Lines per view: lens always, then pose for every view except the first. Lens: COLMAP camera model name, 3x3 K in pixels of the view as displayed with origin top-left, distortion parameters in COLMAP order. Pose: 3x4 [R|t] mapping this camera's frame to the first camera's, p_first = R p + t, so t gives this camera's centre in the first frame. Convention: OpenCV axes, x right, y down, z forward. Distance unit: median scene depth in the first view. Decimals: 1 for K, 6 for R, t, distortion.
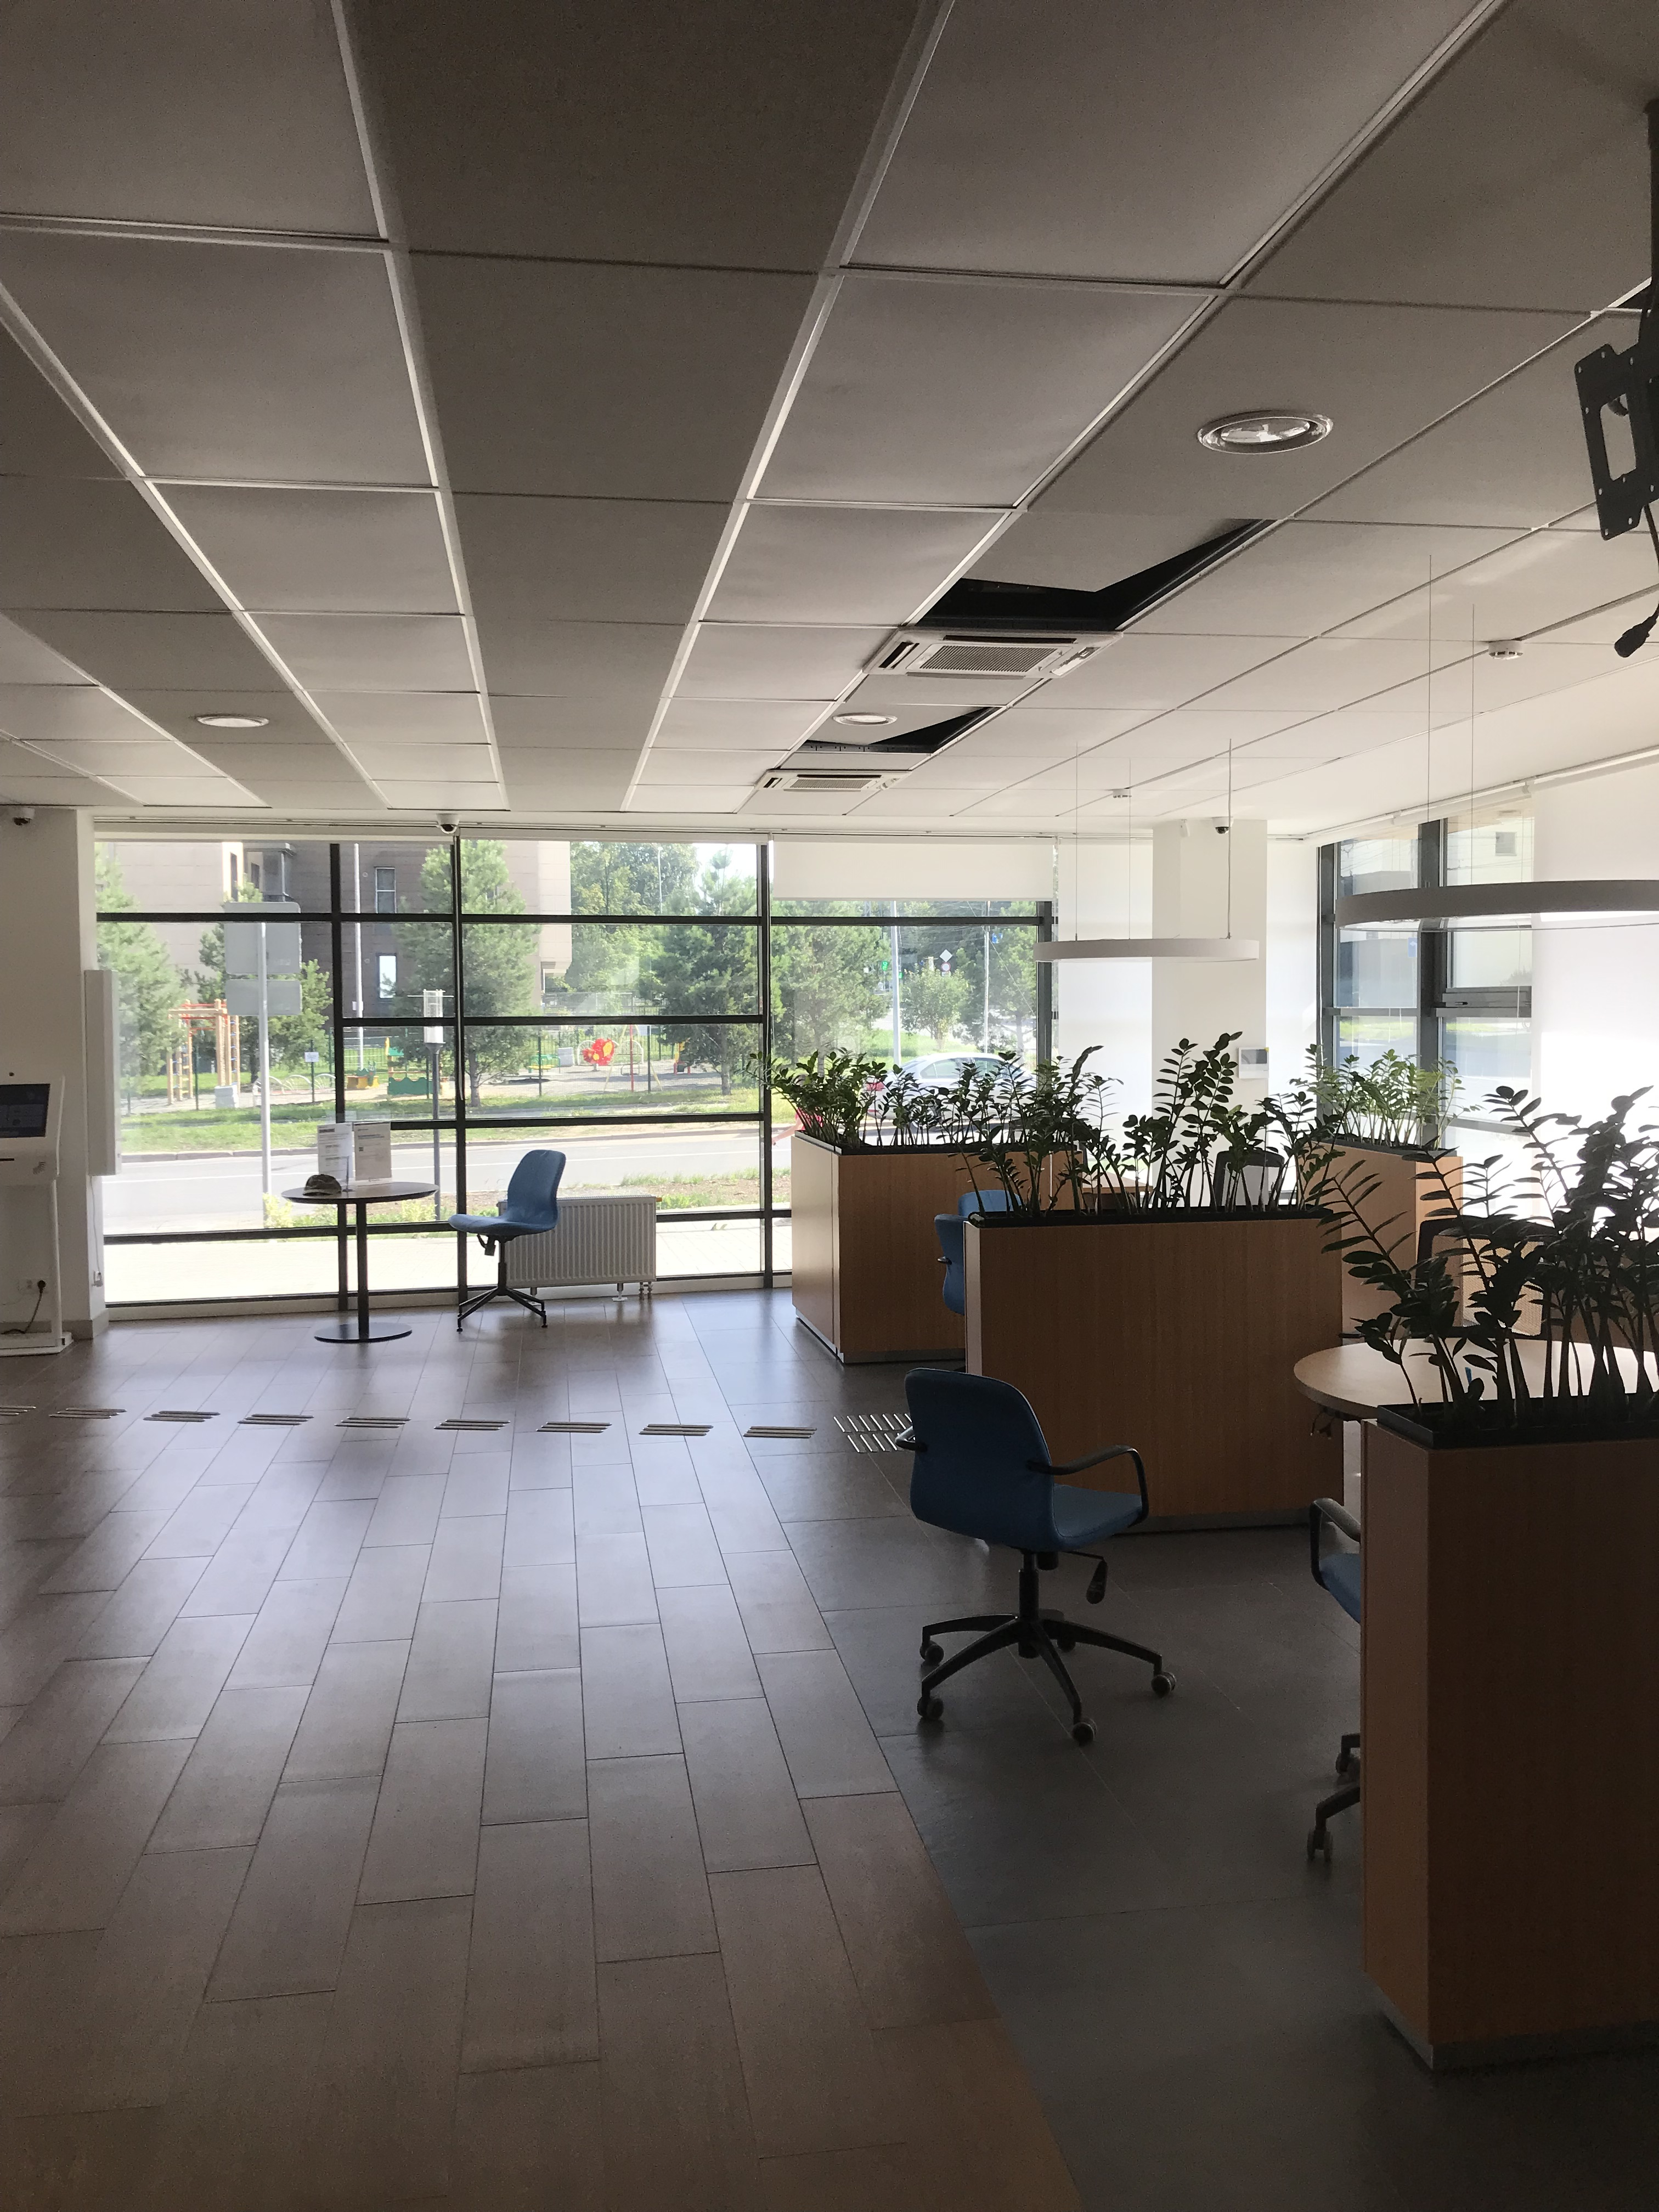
lens RADIAL K [[1819.2, 0, 831.9], [0, 1819.2, 1103.9], [0, 0, 1]] dist [0.005201, 0.001733]
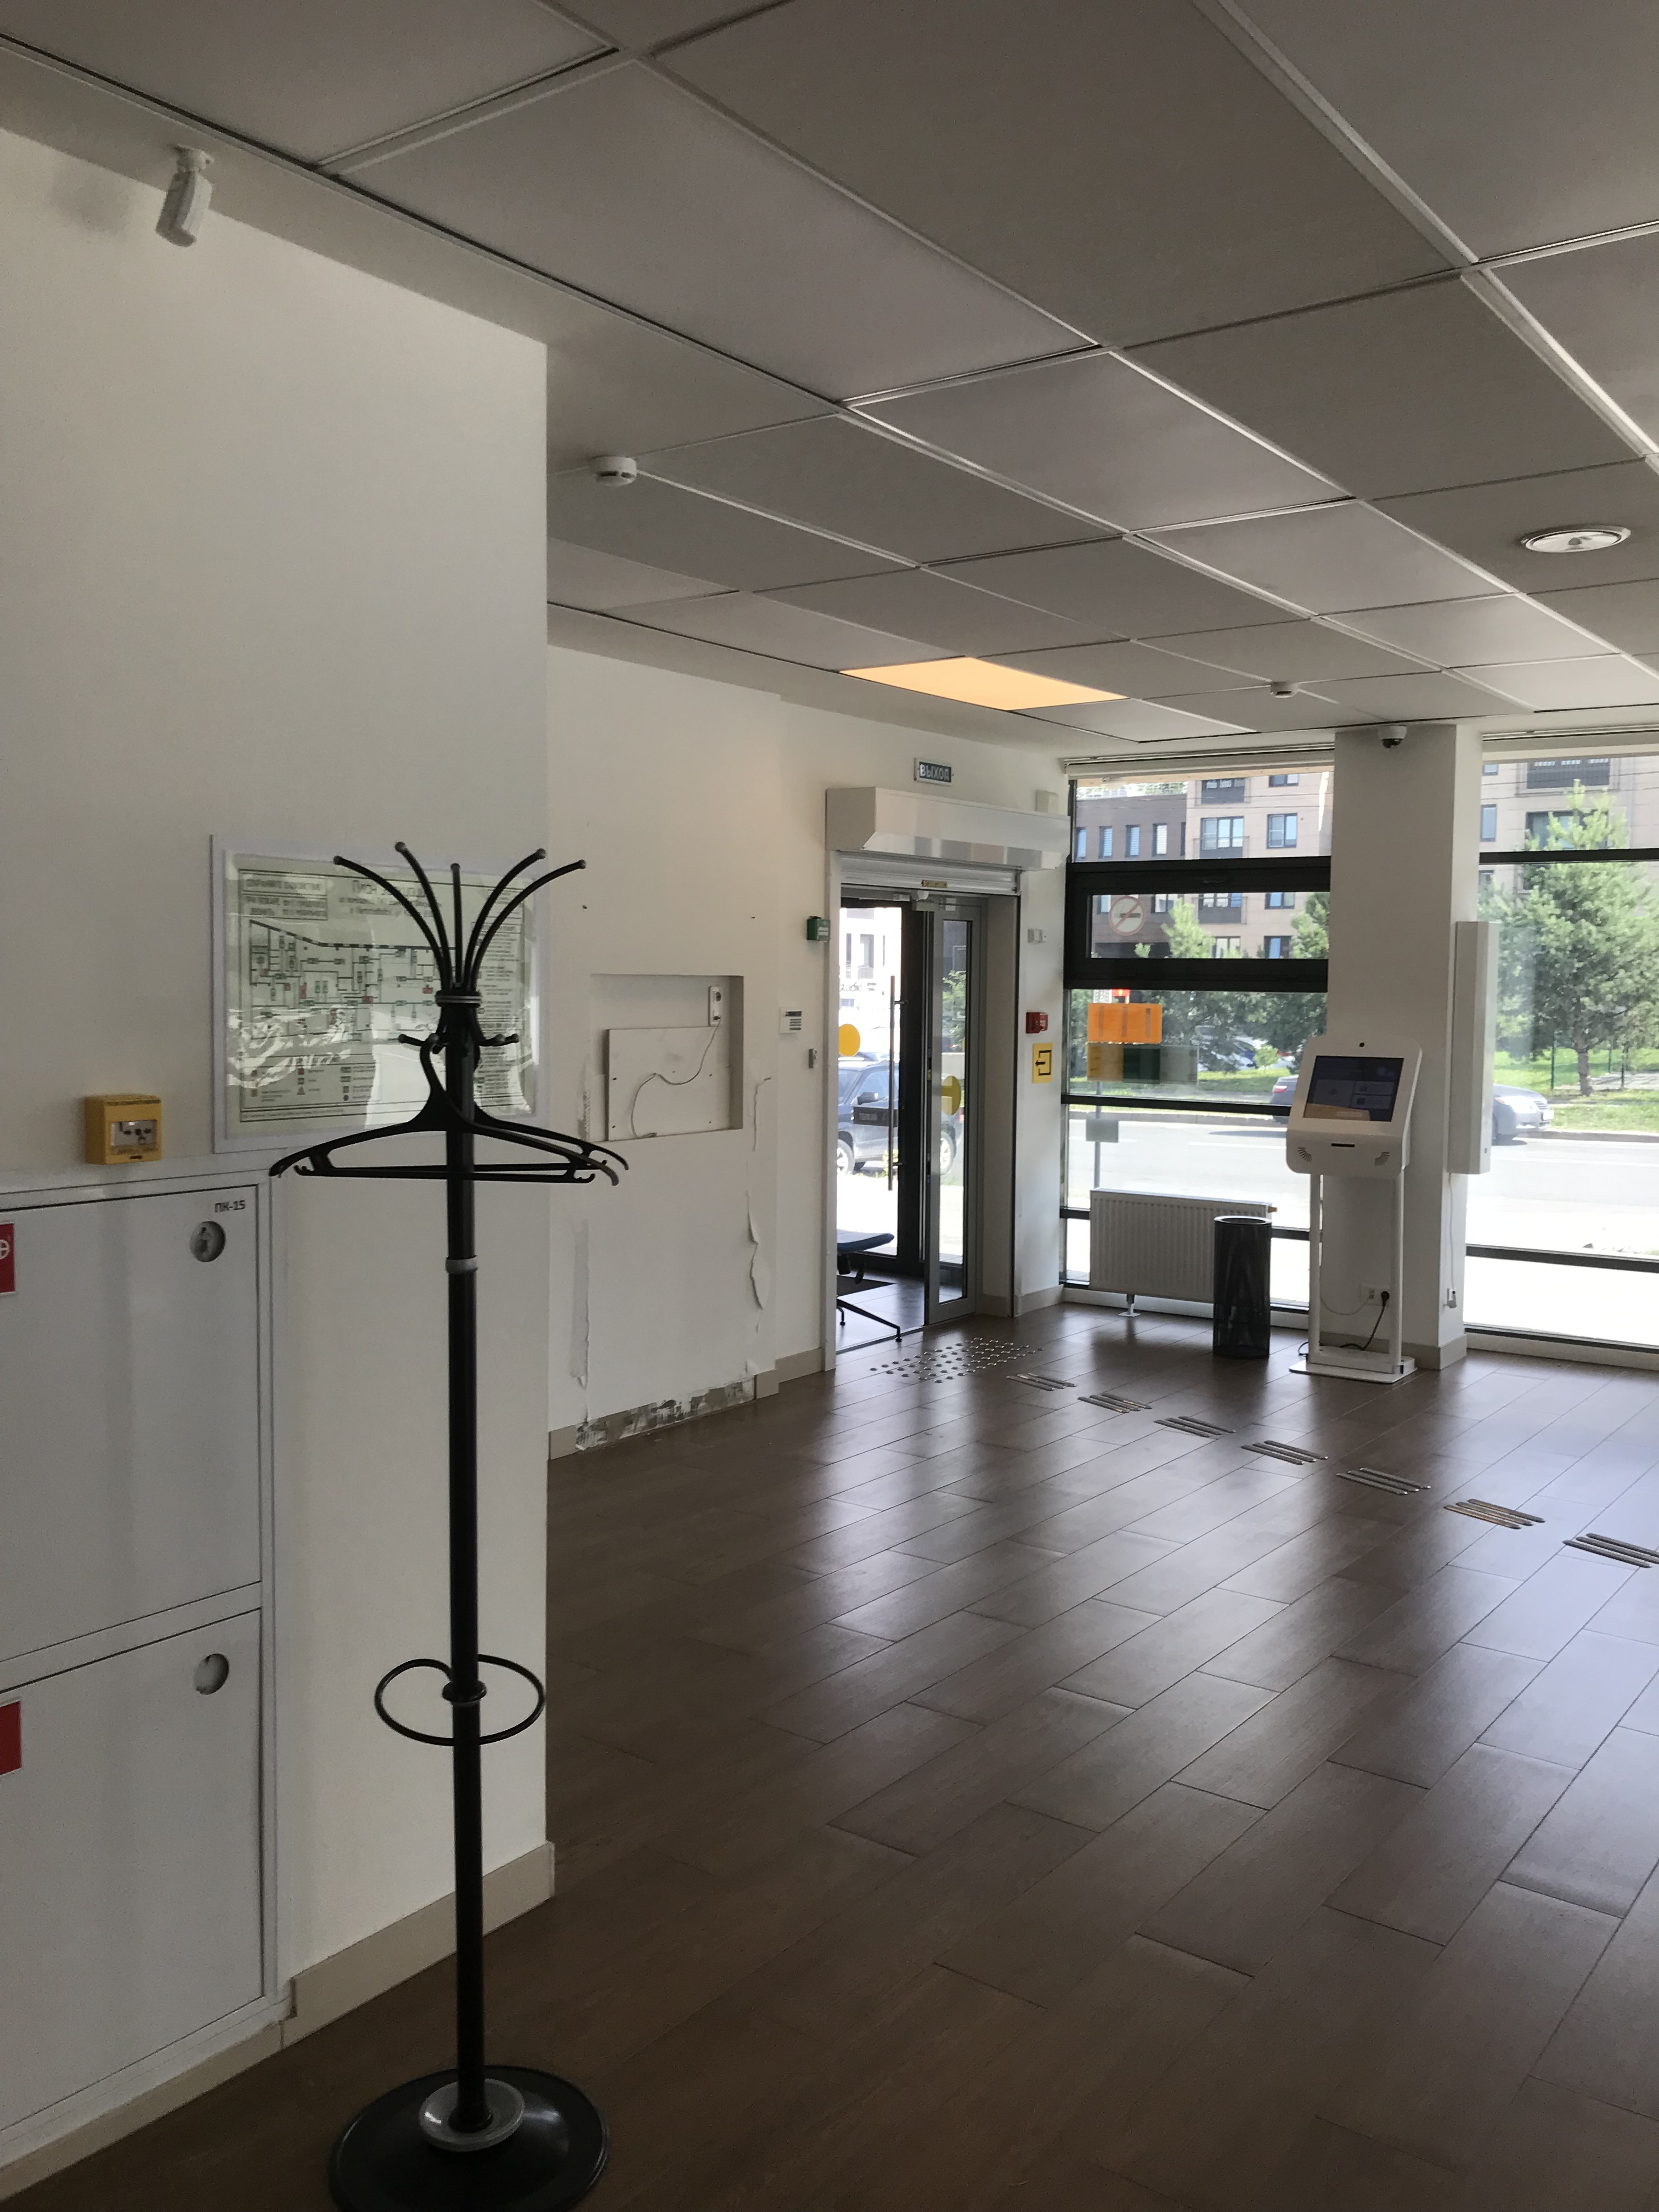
lens RADIAL K [[1819.2, 0, 853.1], [0, 1819.2, 1065.6], [0, 0, 1]] dist [0.005201, 0.001733]
pose [[0.706768, 0.053538, -0.705417, -0.020987], [-0.056371, 0.998224, 0.019283, -0.009028], [0.705196, 0.026137, 0.708530, 0.227456]]
